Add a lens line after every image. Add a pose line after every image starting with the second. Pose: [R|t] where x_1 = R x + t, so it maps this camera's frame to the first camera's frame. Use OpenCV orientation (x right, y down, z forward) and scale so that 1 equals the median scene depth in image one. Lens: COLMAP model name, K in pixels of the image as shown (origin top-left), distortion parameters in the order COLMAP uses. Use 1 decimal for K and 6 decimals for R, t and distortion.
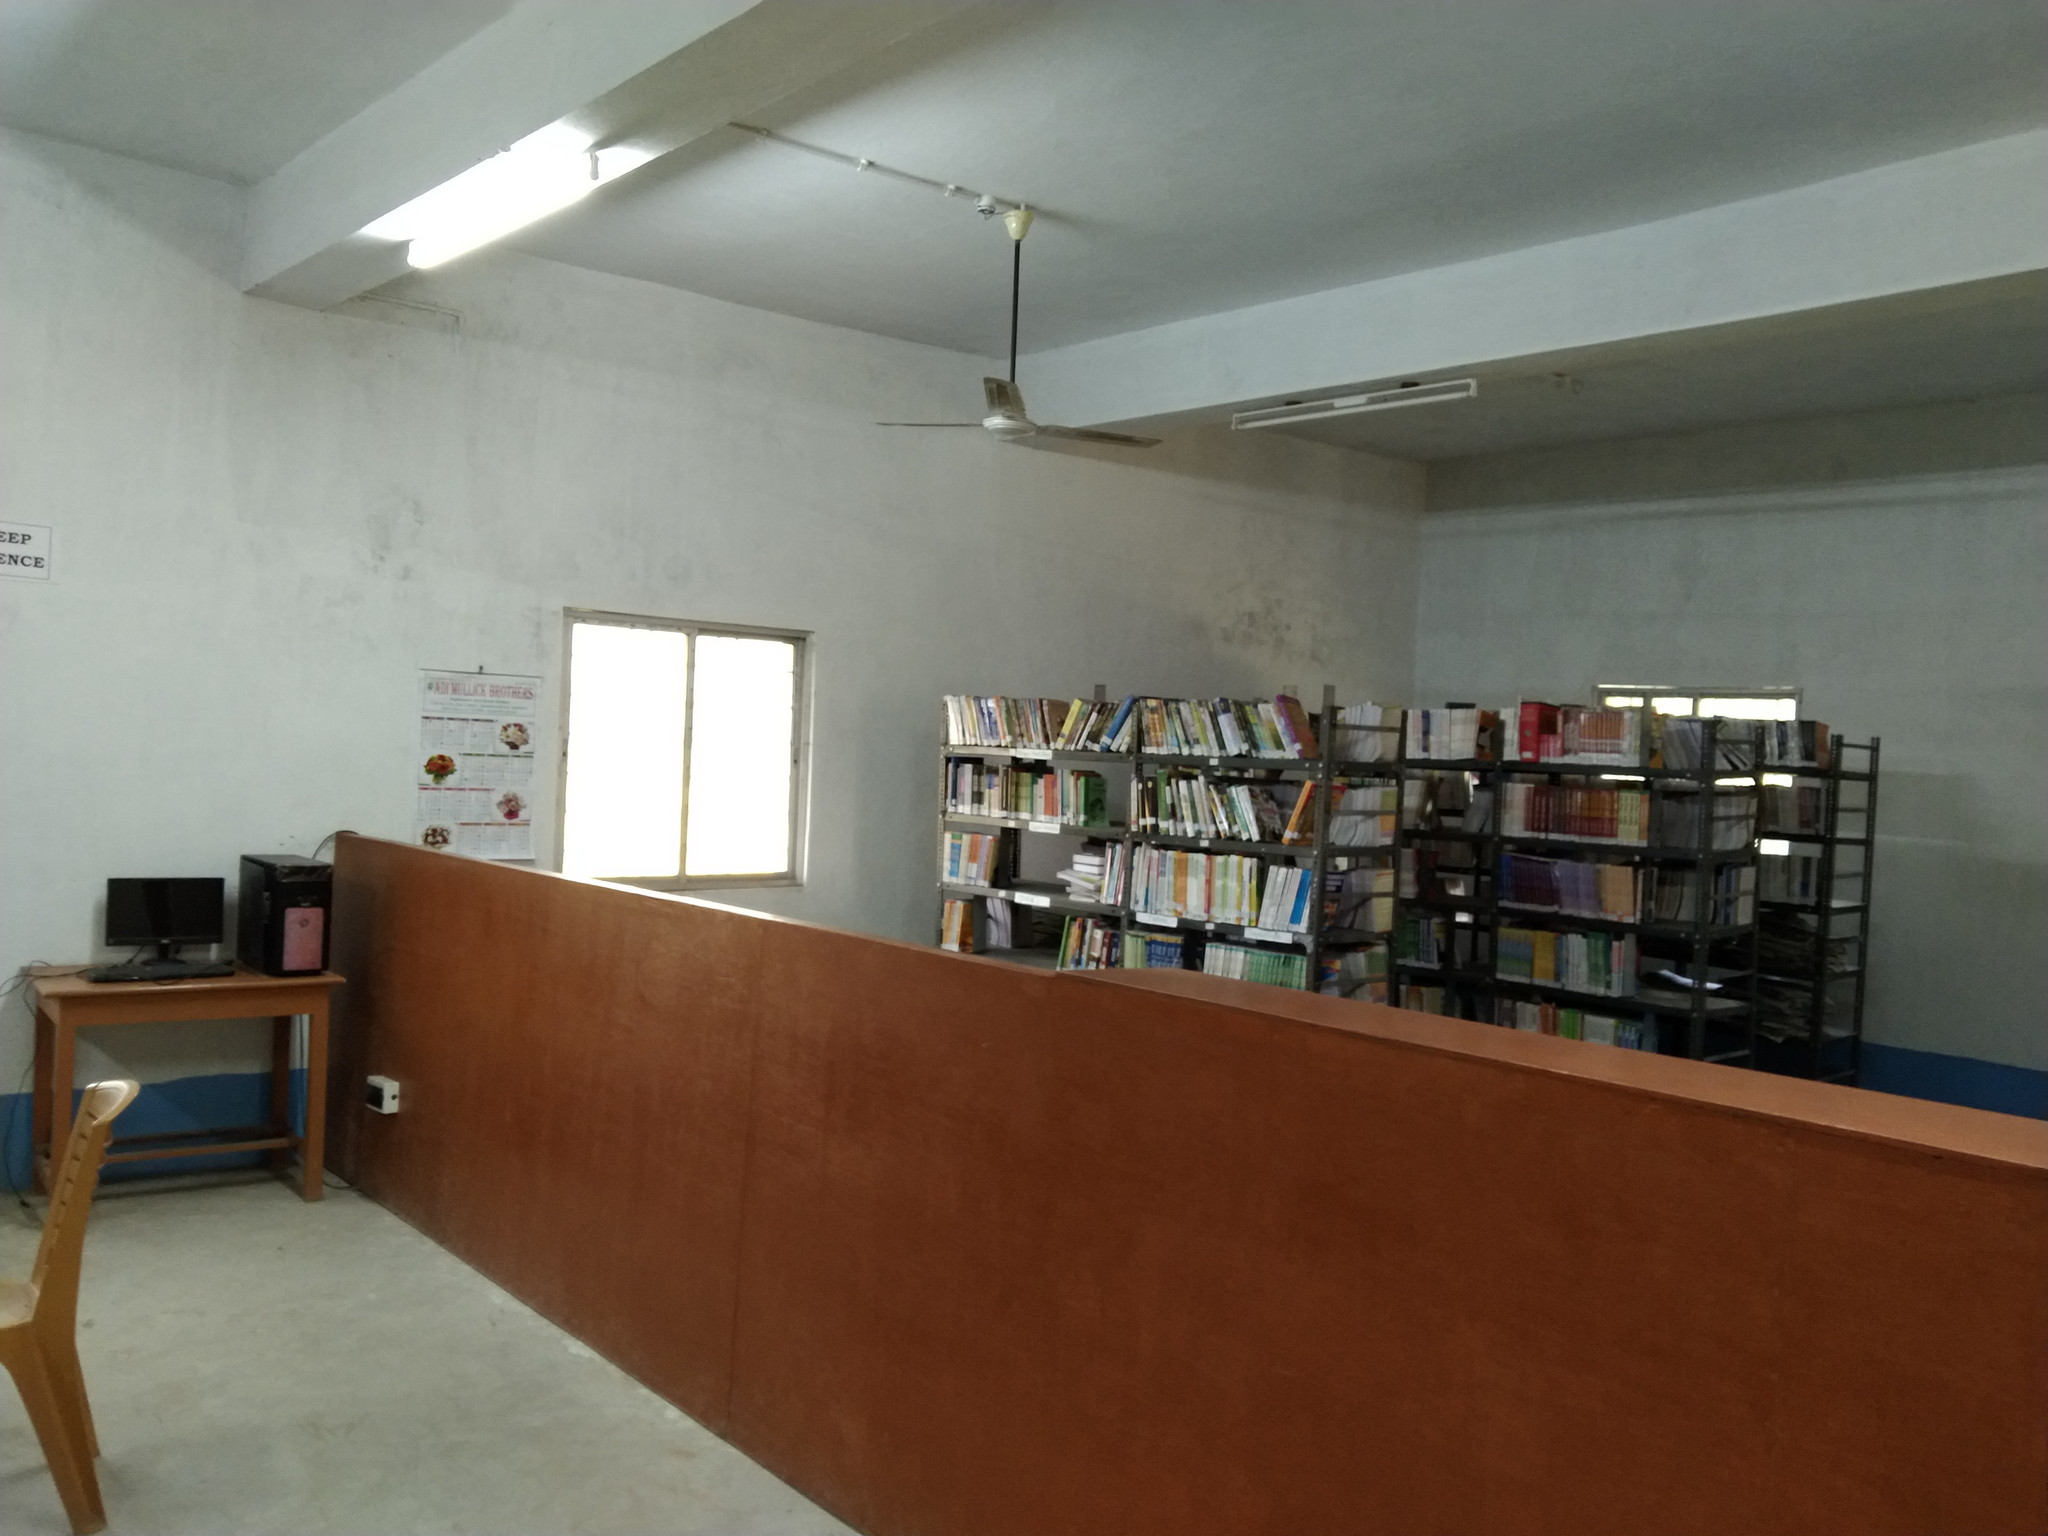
lens RADIAL K [[1693.0, 0, 1012.5], [0, 1693.0, 779.9], [0, 0, 1]] dist [0.147097, -0.329705]
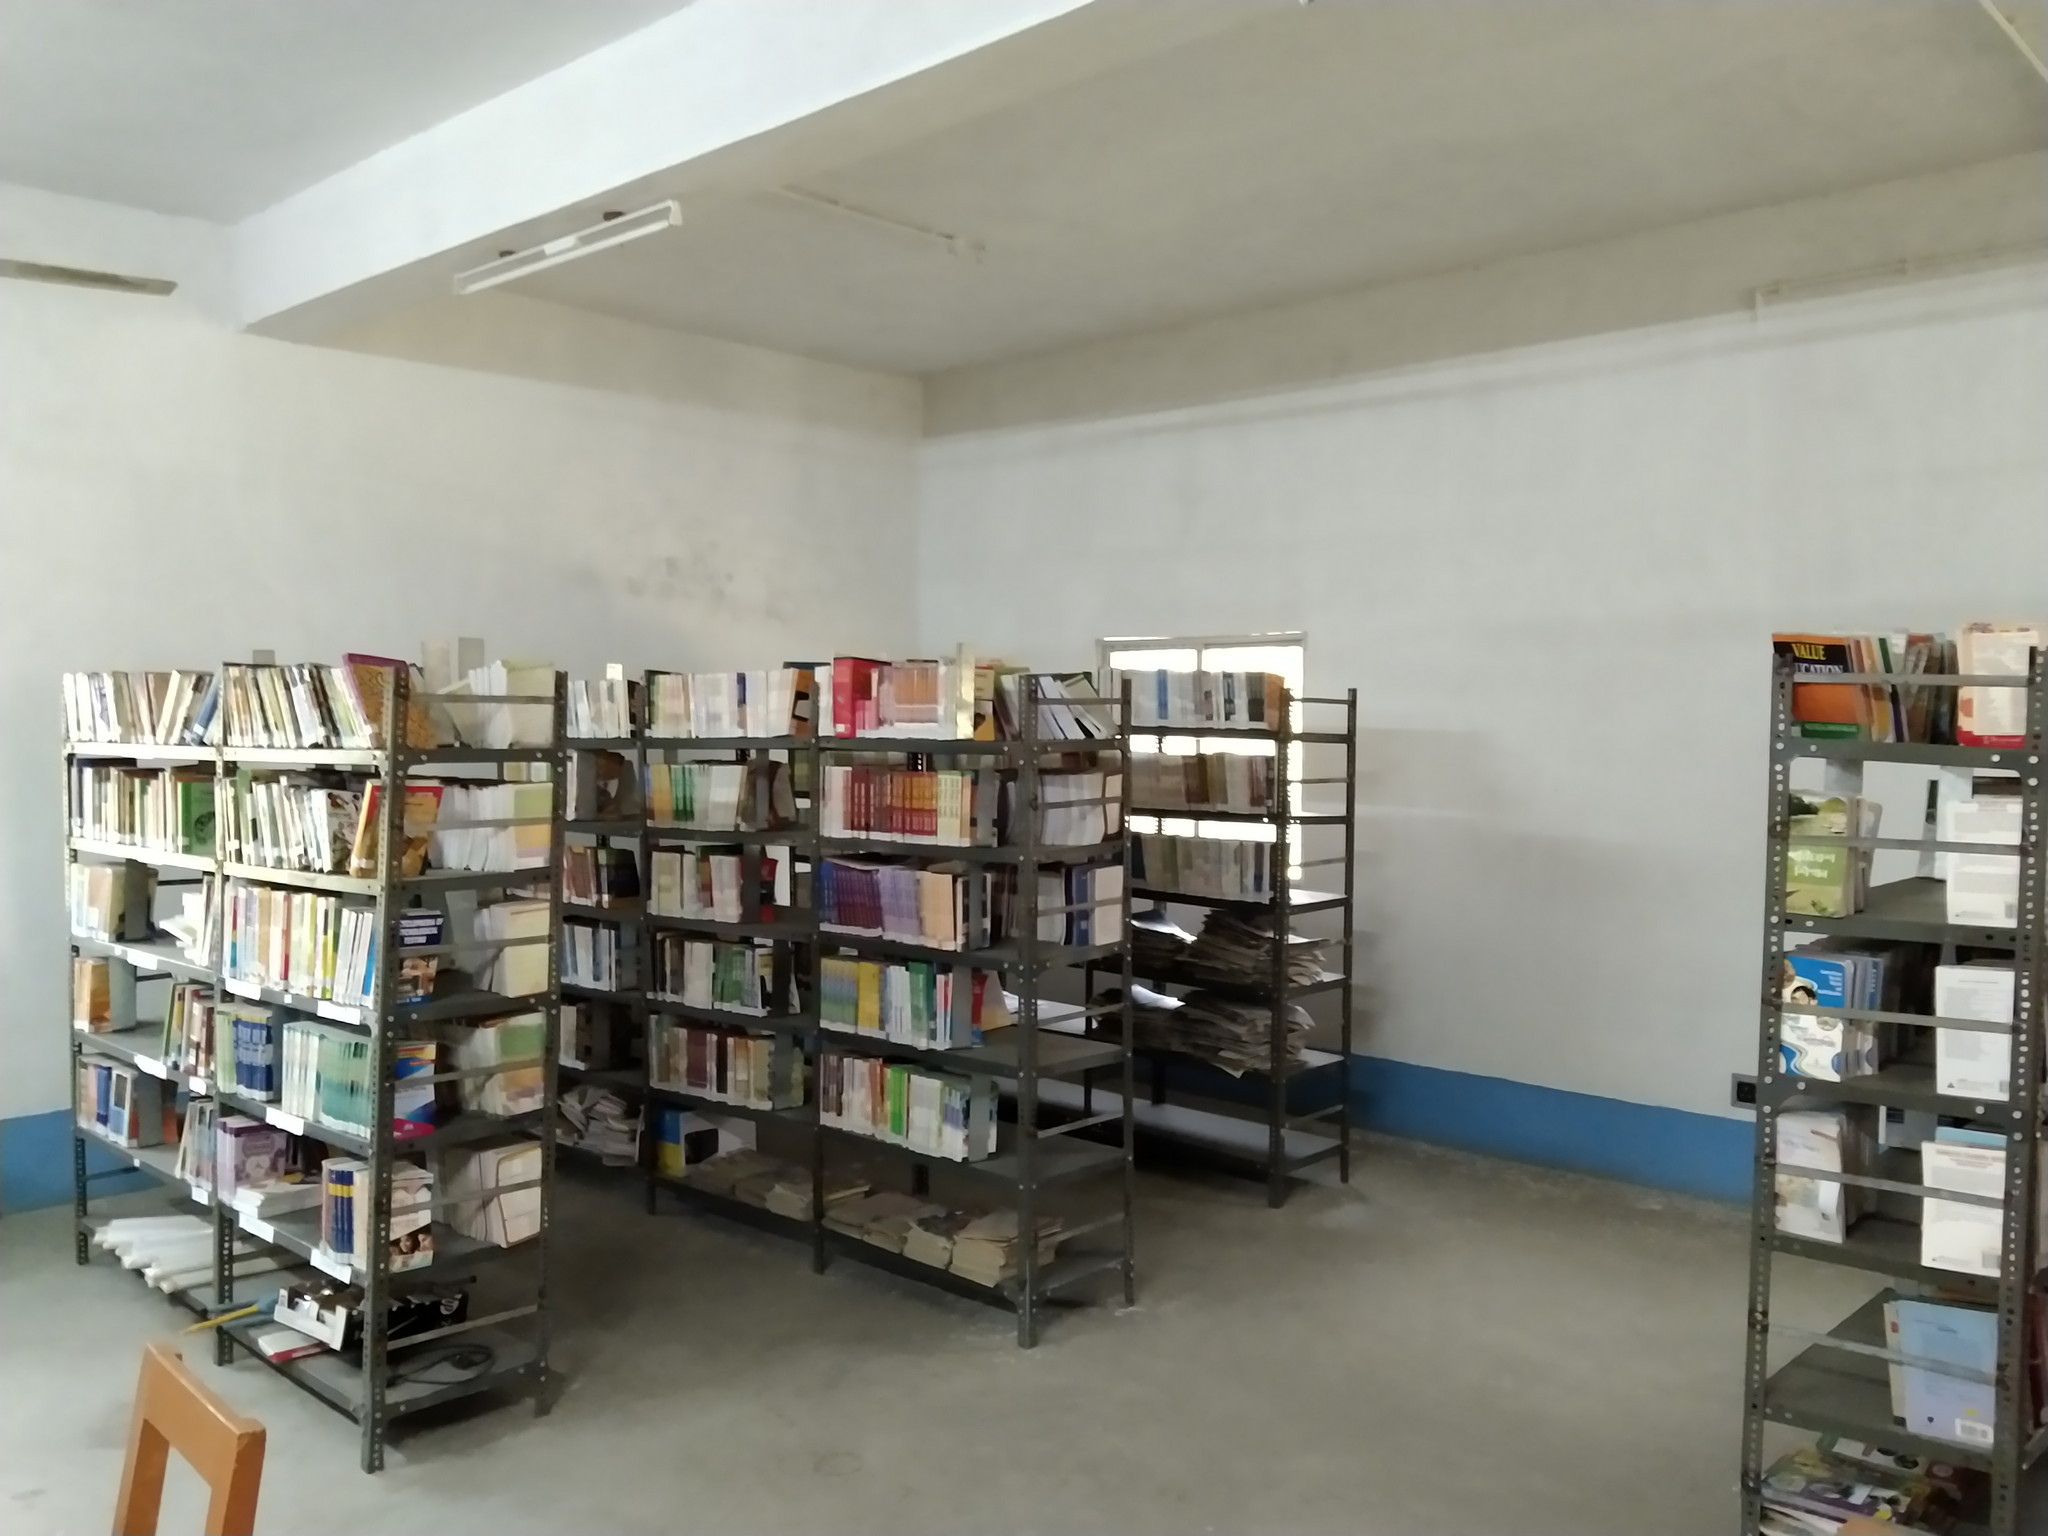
lens RADIAL K [[1693.0, 0, 1012.5], [0, 1693.0, 779.9], [0, 0, 1]] dist [0.147097, -0.329705]
pose [[0.994379, -0.039898, 0.098076, 0.303858], [0.038627, 0.999144, 0.014822, -0.000082], [-0.098583, -0.010951, 0.995069, 0.257705]]
